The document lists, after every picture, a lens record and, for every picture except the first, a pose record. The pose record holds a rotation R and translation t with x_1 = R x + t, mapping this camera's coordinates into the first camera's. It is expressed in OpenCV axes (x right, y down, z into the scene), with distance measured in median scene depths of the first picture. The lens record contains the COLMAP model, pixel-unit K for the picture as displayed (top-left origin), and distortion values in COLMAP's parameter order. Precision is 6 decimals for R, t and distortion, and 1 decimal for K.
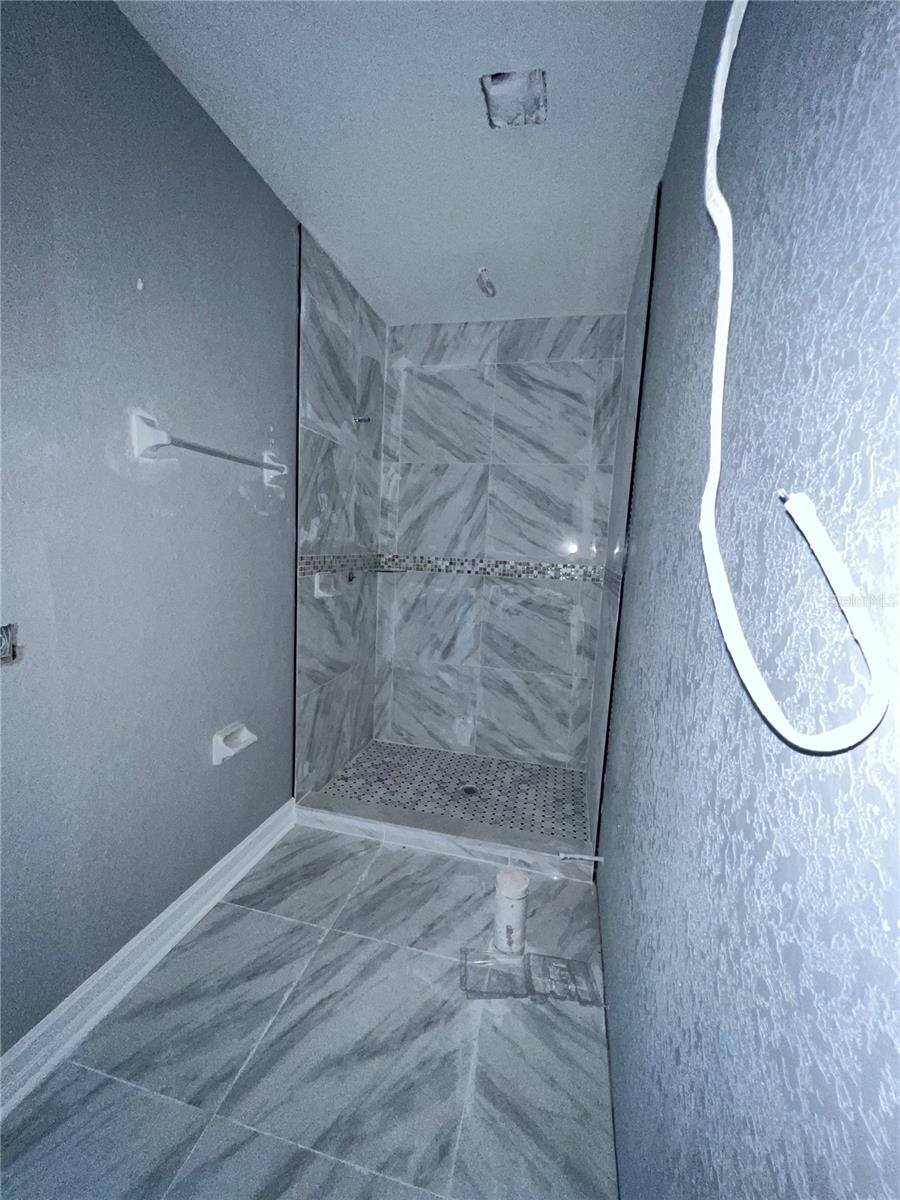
lens RADIAL K [[479.2, 0, 453.2], [0, 479.2, 597.2], [0, 0, 1]] dist [-0.001081, -0.000034]
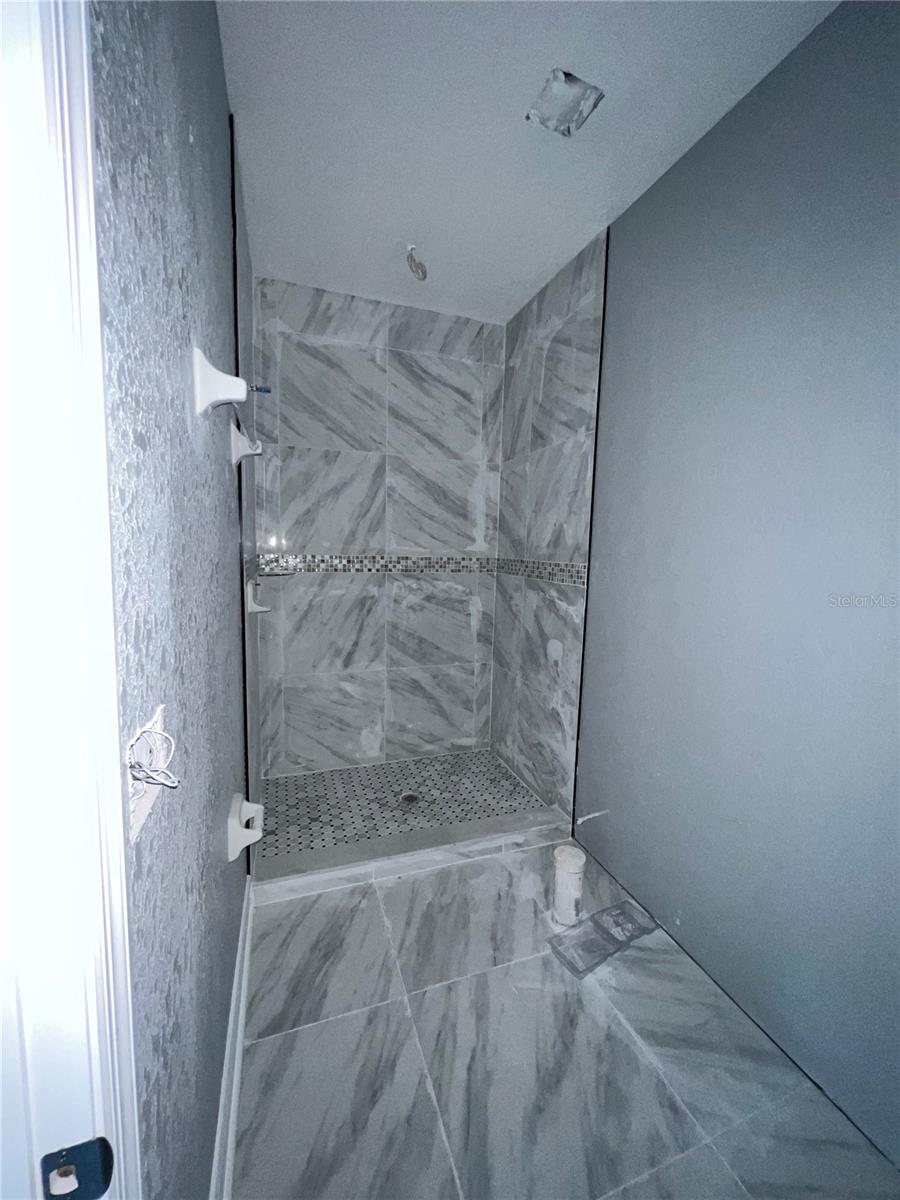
lens RADIAL K [[479.2, 0, 453.2], [0, 479.2, 597.2], [0, 0, 1]] dist [-0.001081, -0.000034]
pose [[0.835421, -0.086757, 0.542720, -0.349125], [0.078229, 0.996179, 0.038825, -0.024186], [-0.544015, 0.010021, 0.839016, 0.137491]]
